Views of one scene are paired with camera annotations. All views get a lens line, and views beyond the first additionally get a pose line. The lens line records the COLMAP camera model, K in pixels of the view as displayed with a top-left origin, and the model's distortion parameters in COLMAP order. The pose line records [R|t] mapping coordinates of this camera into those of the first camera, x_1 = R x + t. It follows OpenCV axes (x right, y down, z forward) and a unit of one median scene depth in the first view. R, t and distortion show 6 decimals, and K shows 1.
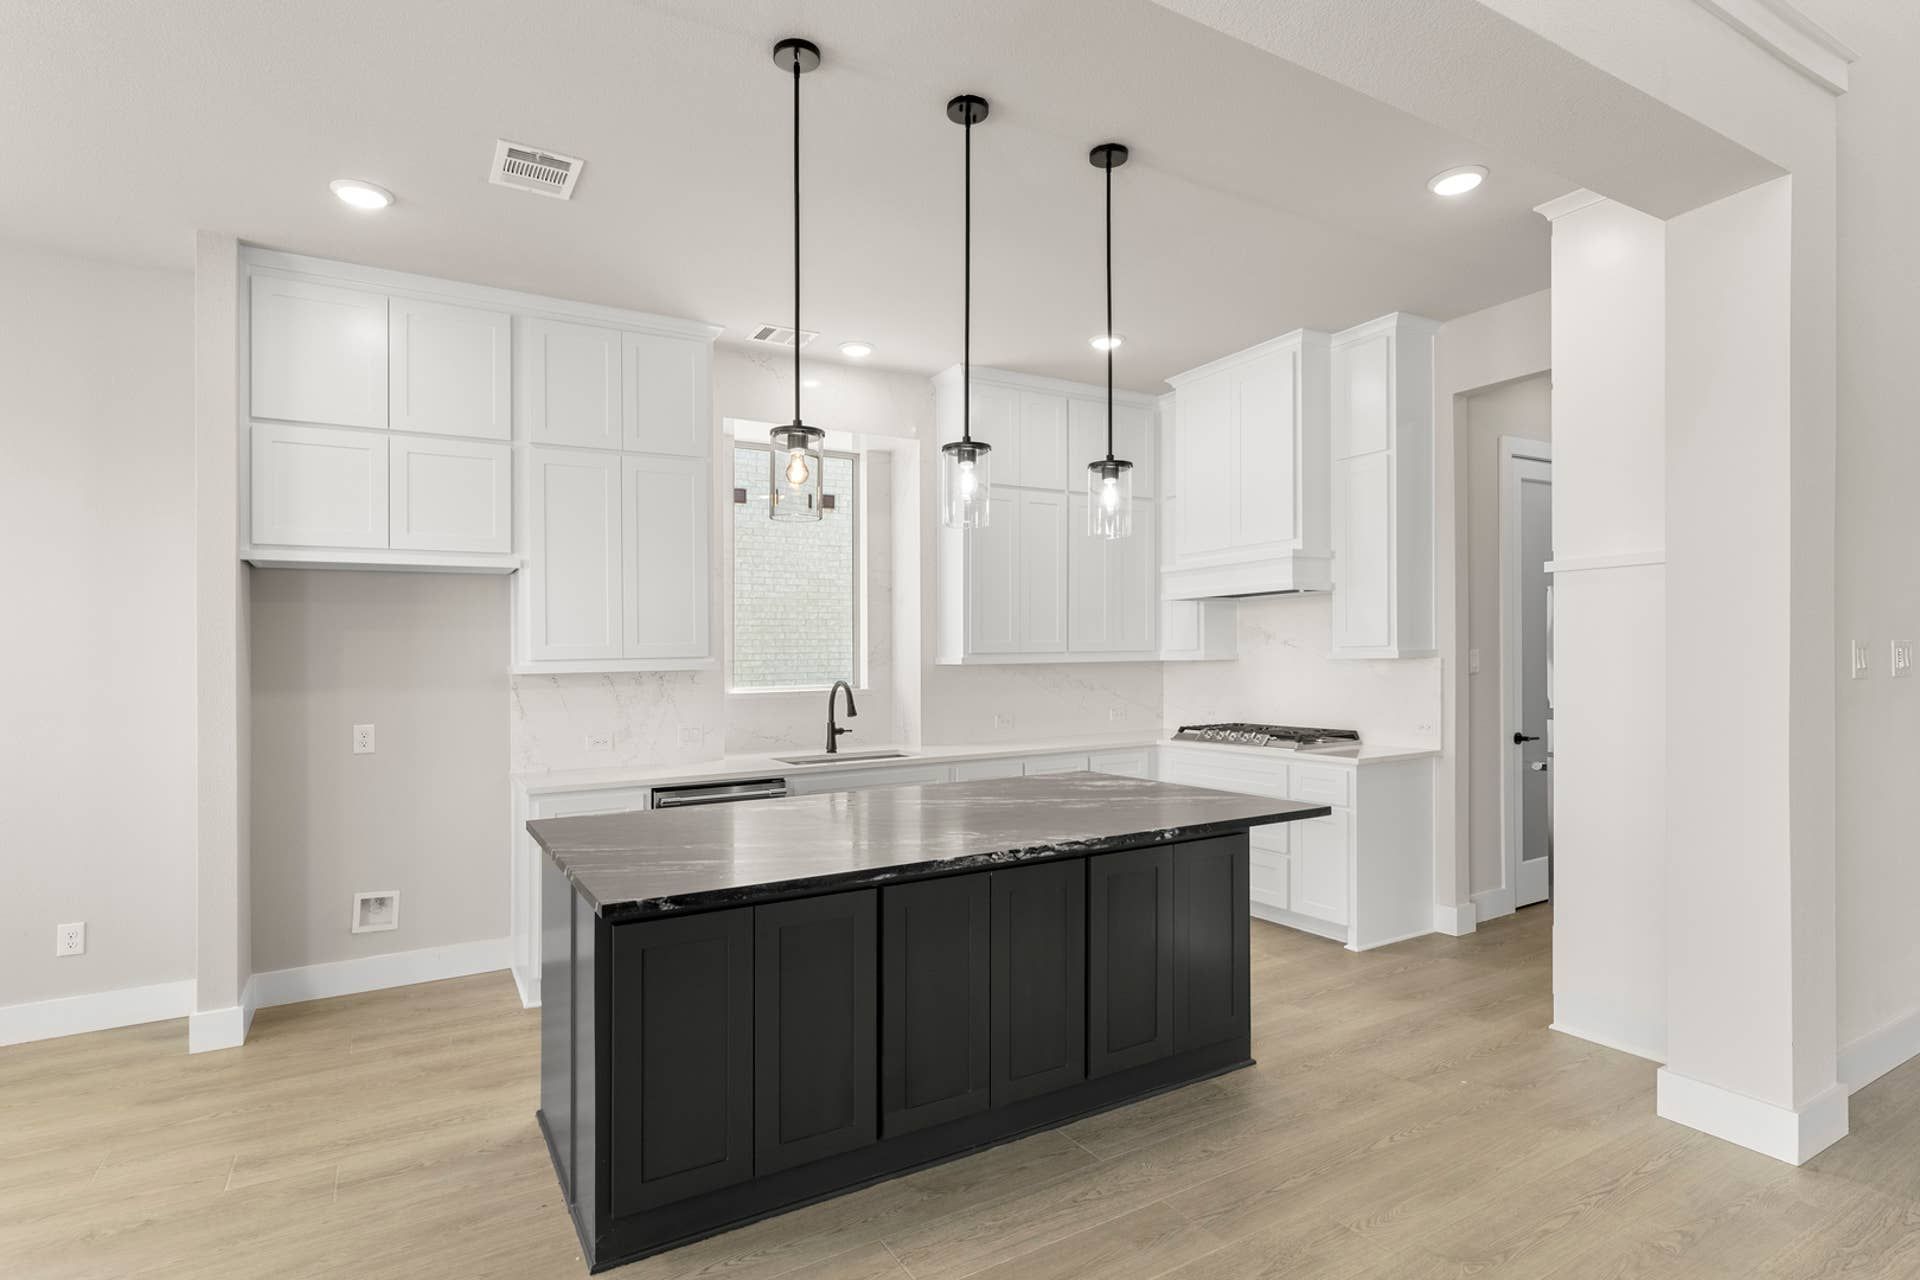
lens RADIAL K [[962.6, 0, 962.2], [0, 962.6, 641.6], [0, 0, 1]] dist [0.003593, 0.000693]
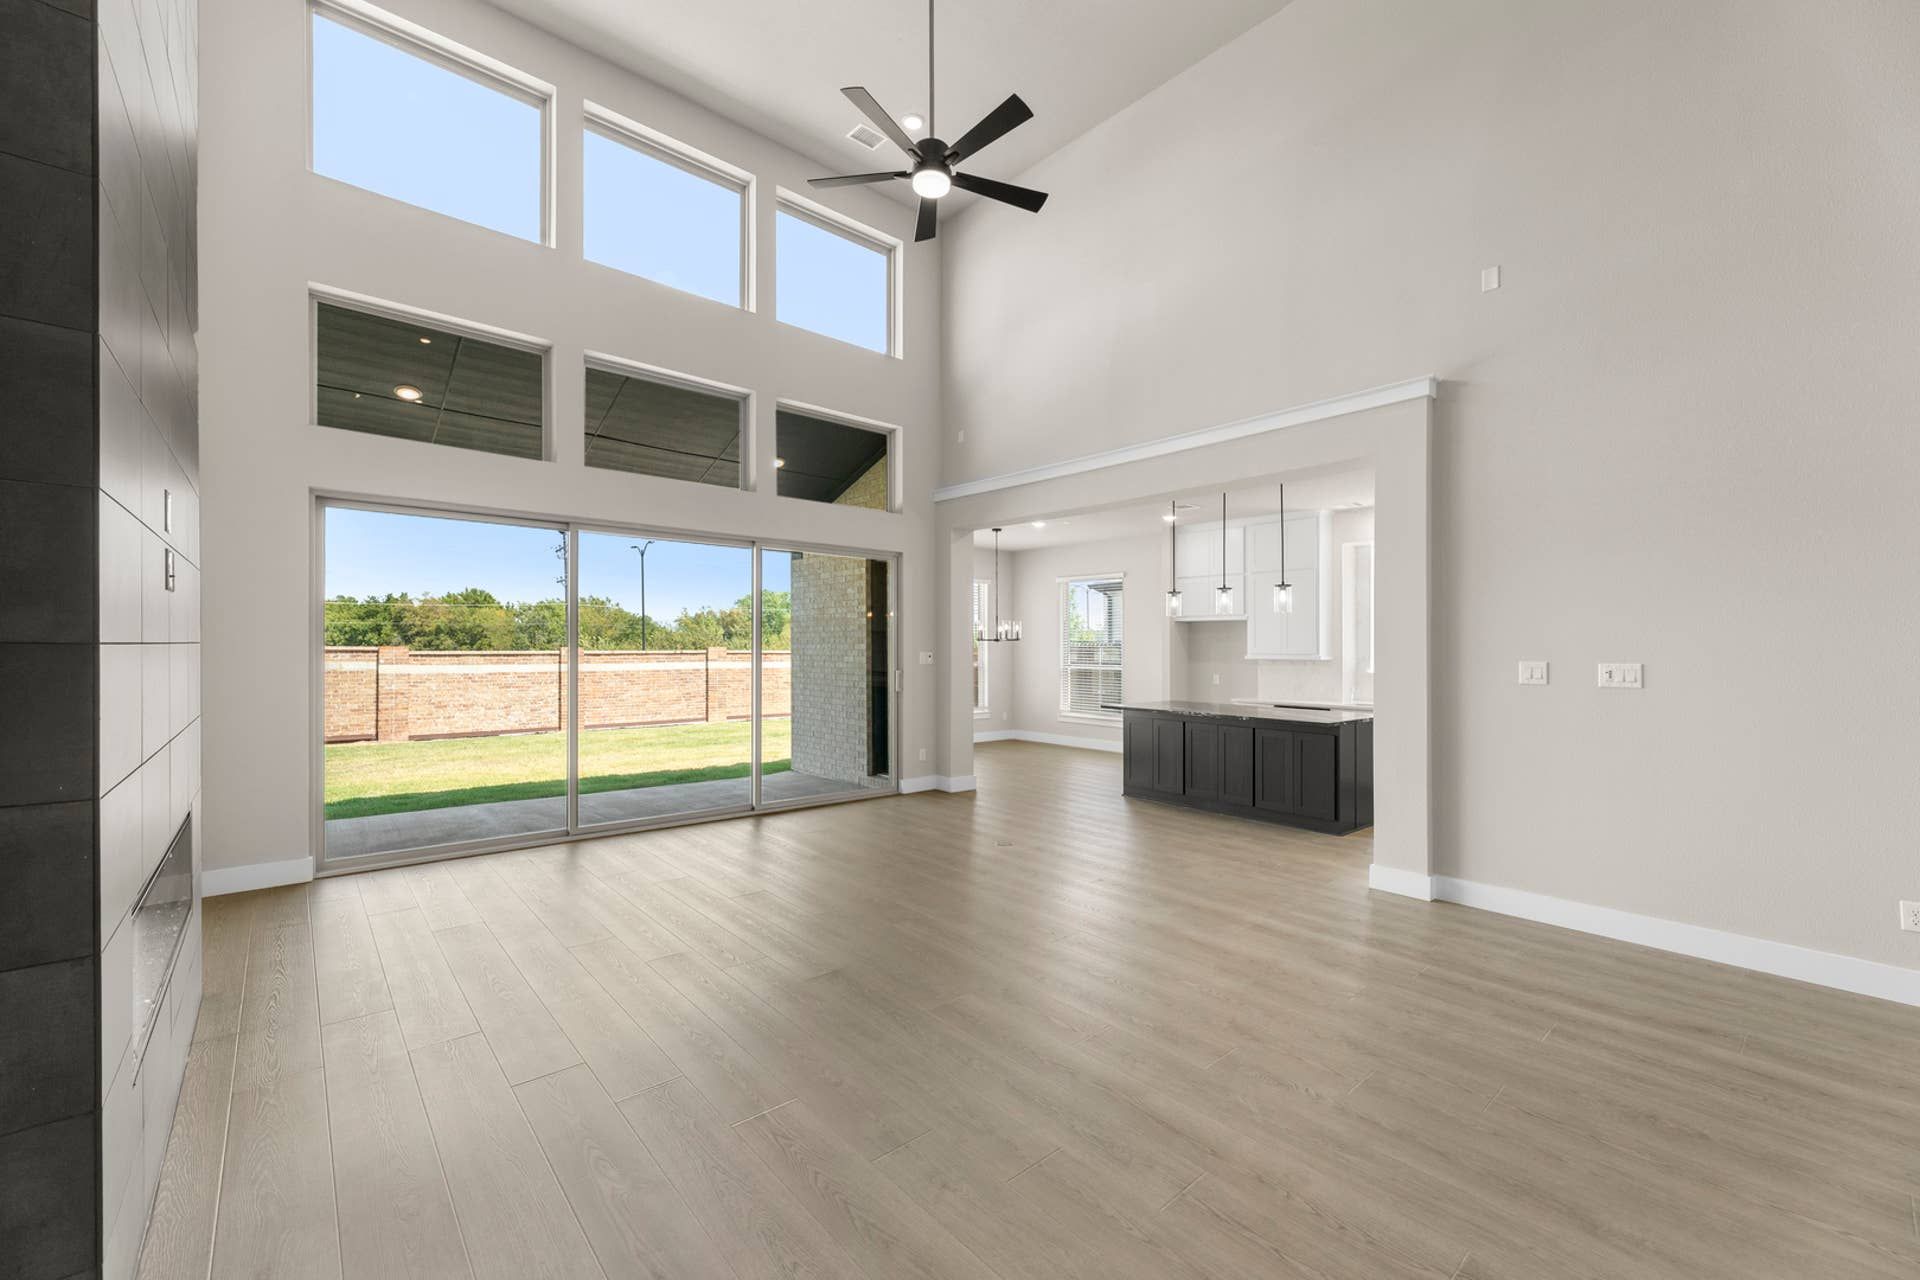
lens RADIAL K [[779.6, 0, 976.5], [0, 779.6, 638.3], [0, 0, 1]] dist [0.005844, 0.000837]
pose [[0.209014, 0.005972, -0.977894, 1.681221], [-0.000678, 0.999982, 0.005962, -0.041124], [0.977912, -0.000583, 0.209014, -0.214514]]
